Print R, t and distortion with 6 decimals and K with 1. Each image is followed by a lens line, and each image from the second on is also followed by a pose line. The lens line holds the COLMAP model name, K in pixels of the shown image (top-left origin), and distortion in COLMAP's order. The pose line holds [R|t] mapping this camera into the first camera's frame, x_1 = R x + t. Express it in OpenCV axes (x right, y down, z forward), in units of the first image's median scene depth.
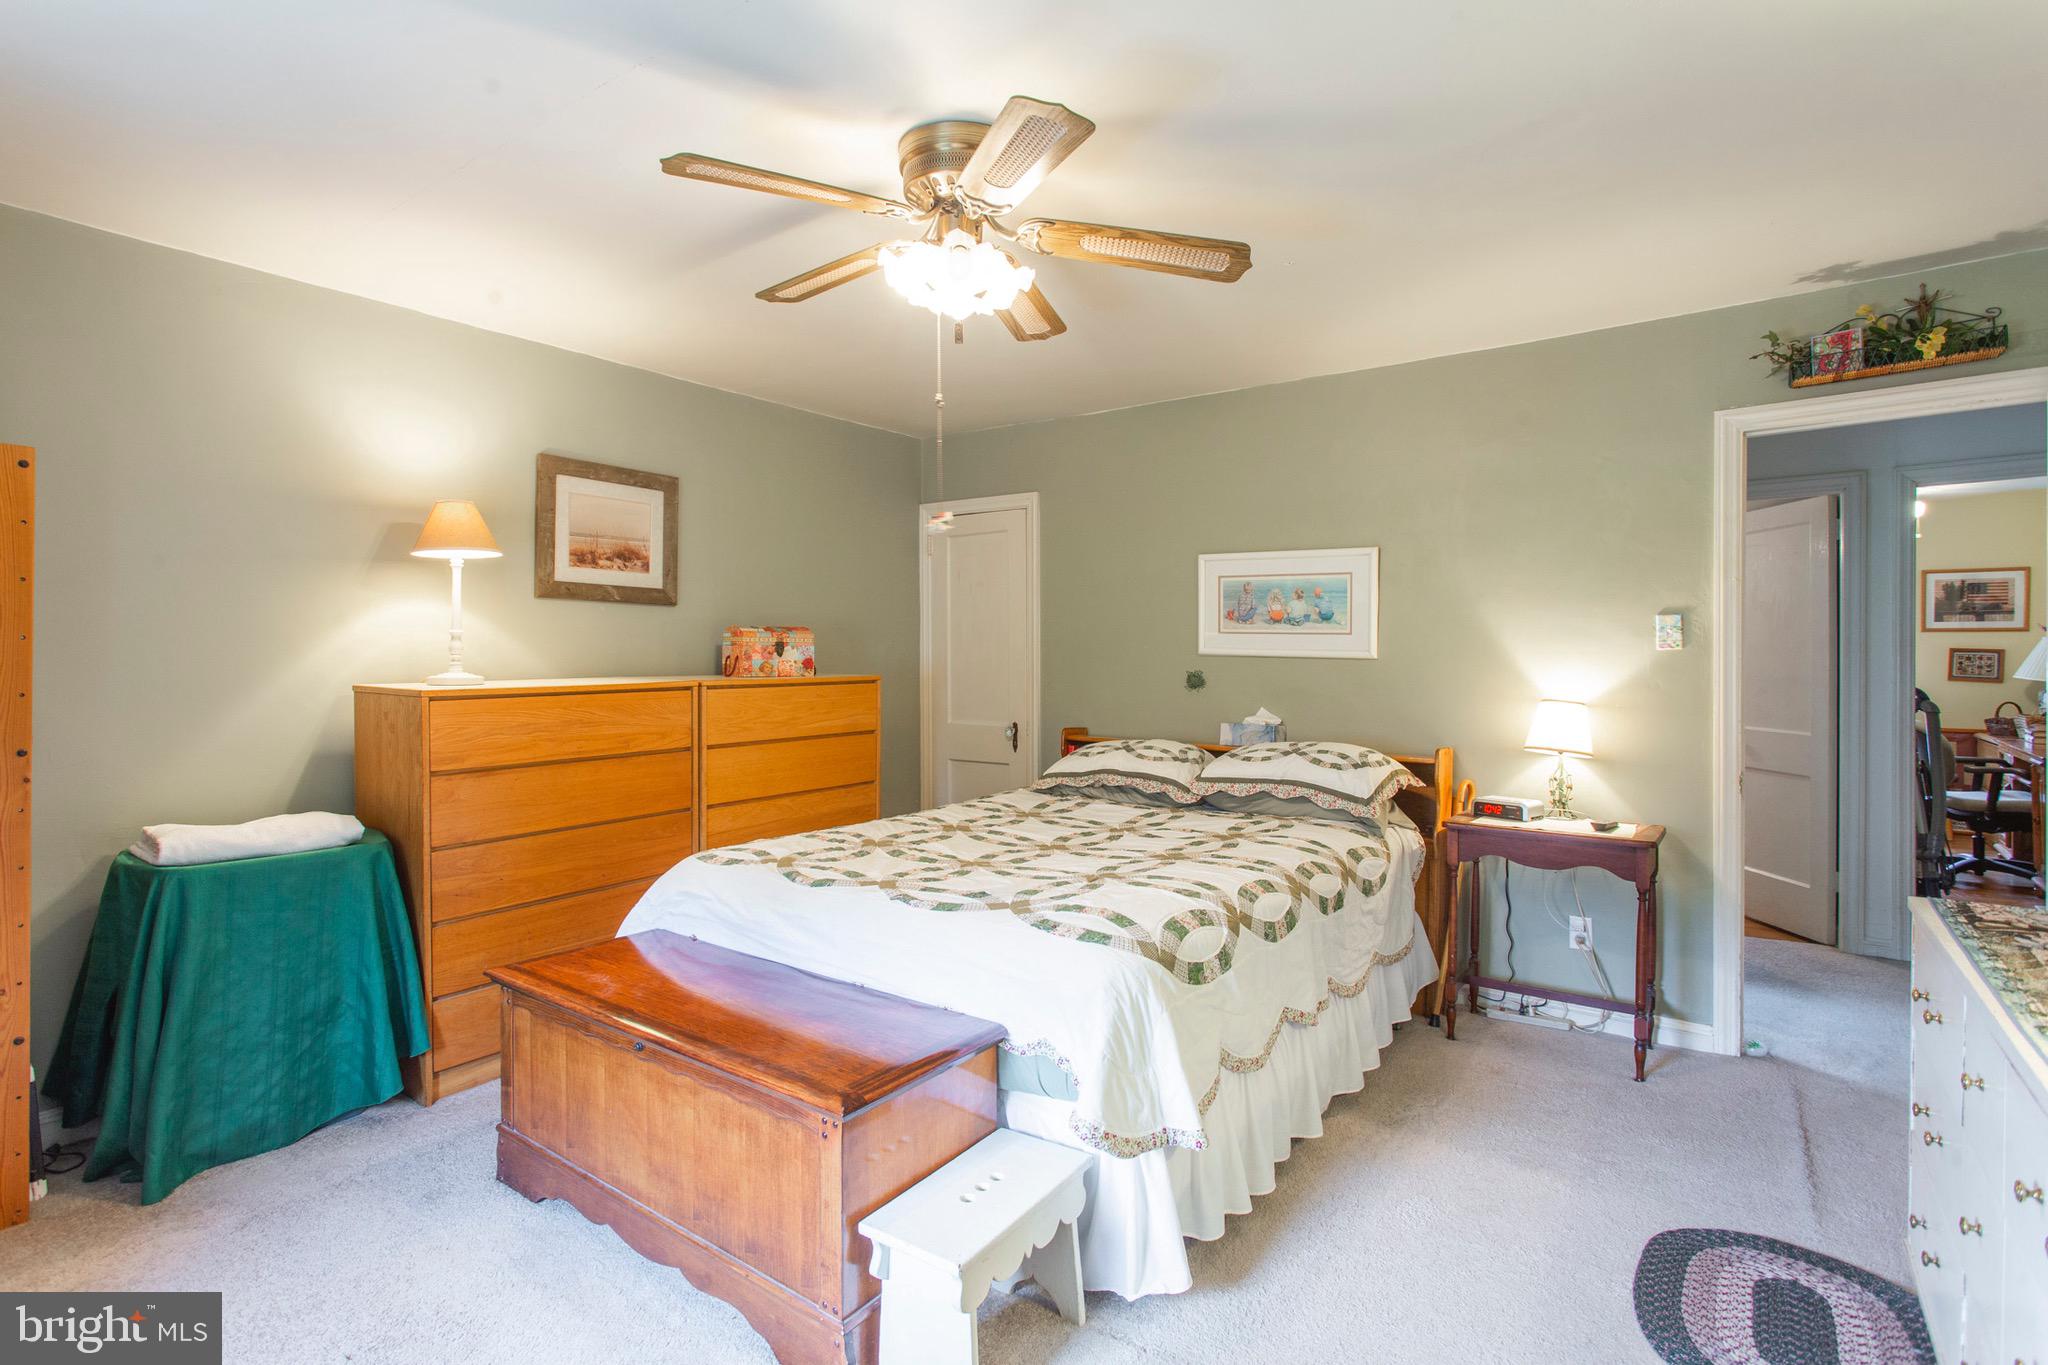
lens RADIAL K [[936.5, 0, 1015.8], [0, 936.5, 671.4], [0, 0, 1]] dist [-0.000865, -0.000016]
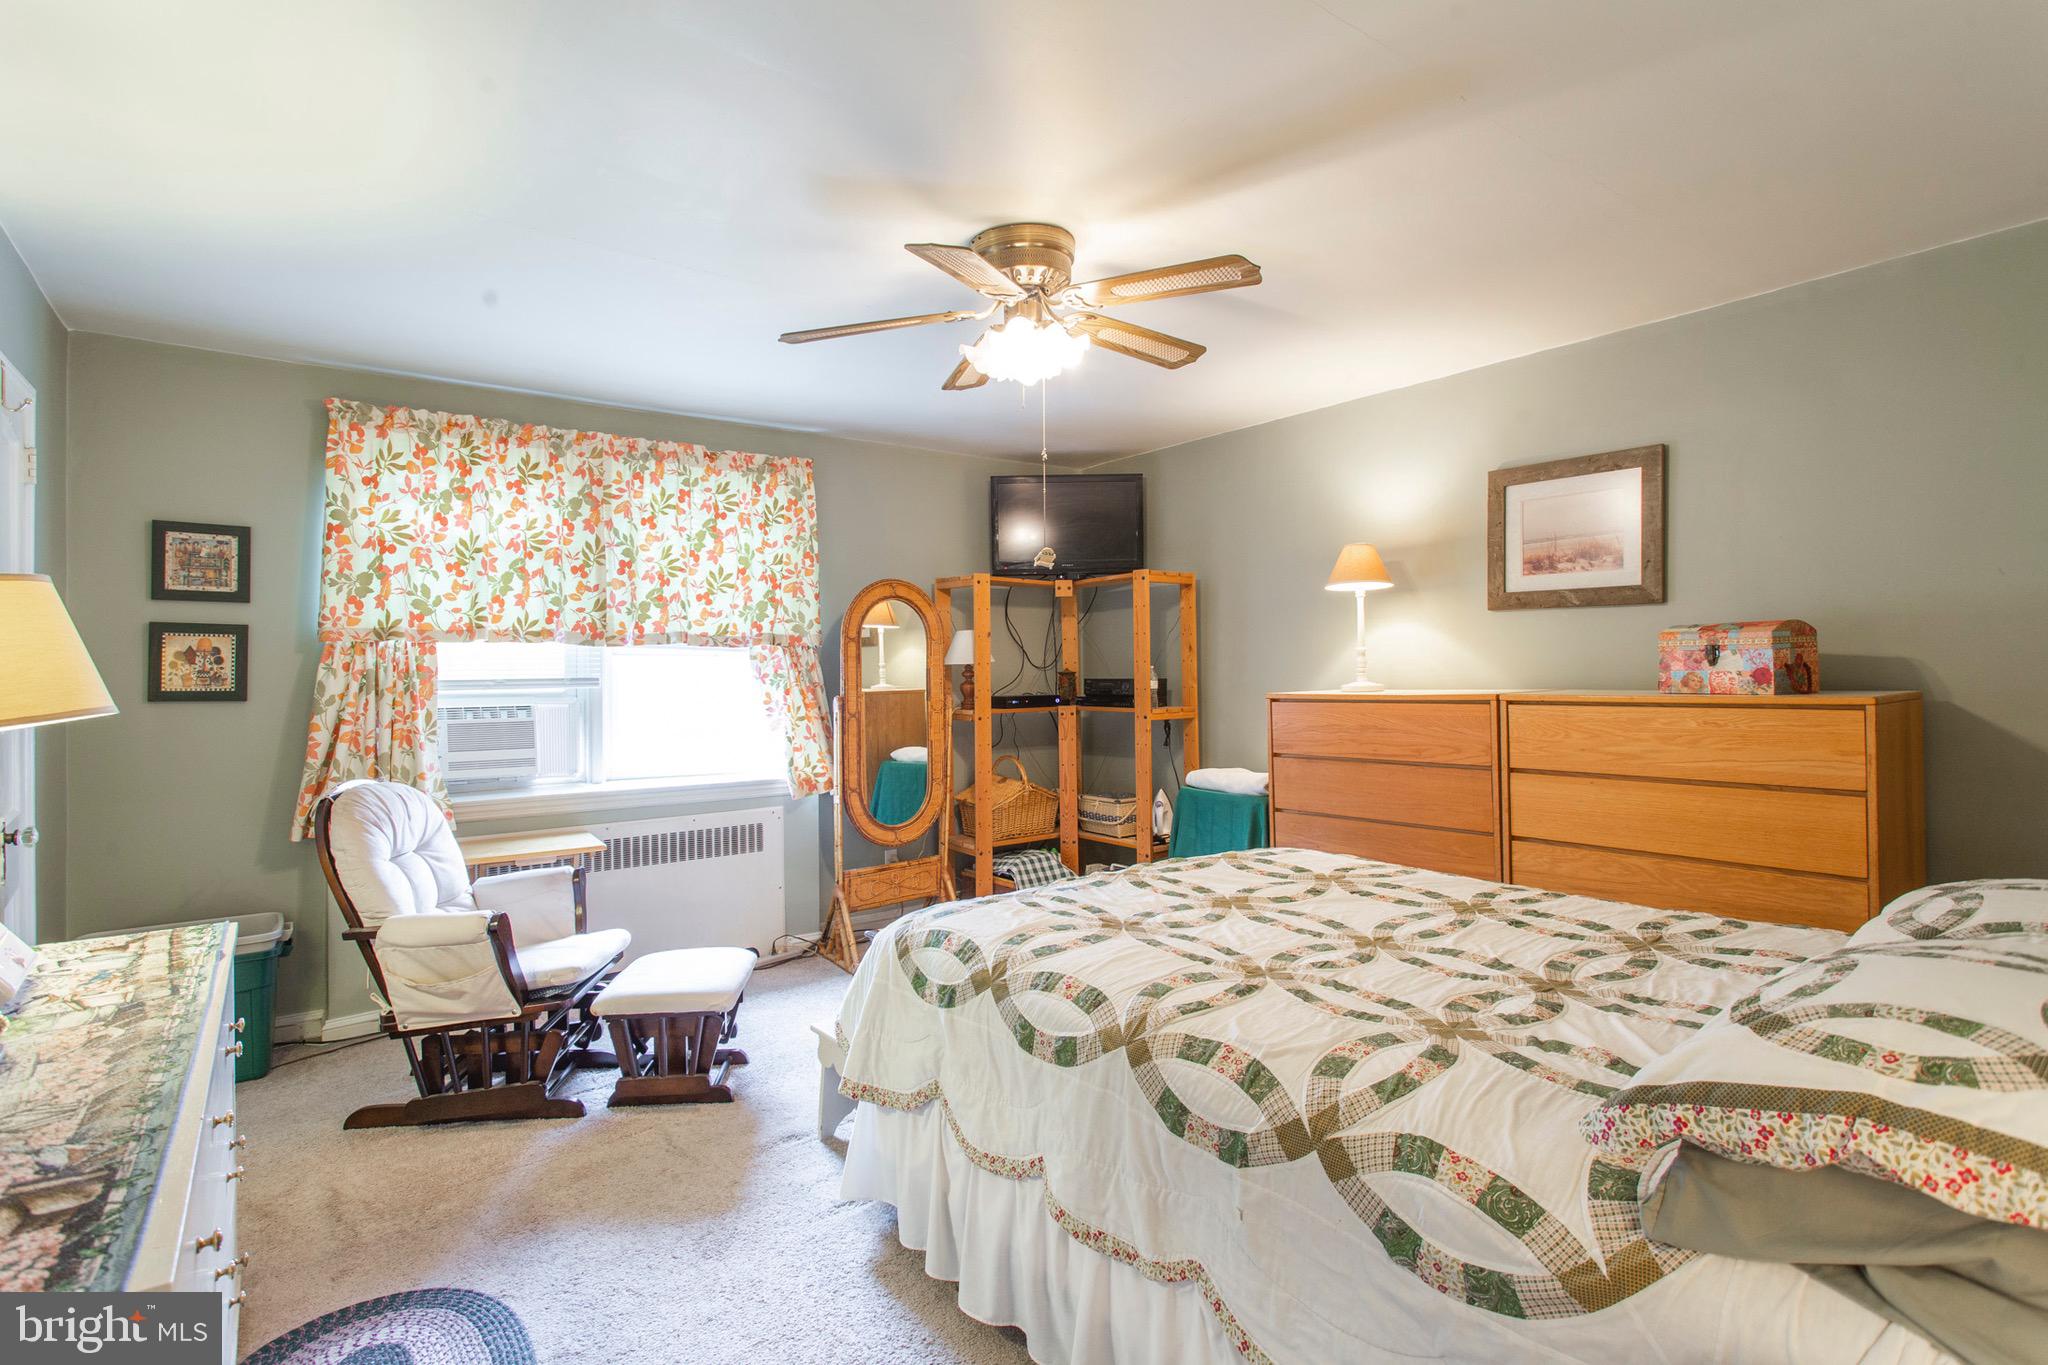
lens RADIAL K [[994.1, 0, 1018.8], [0, 994.1, 672.0], [0, 0, 1]] dist [-0.014702, 0.005450]
pose [[-0.280653, 0.002219, -0.959807, 0.673143], [-0.006931, 0.999967, 0.004338, -0.011937], [0.959784, 0.007870, -0.280628, 0.787470]]
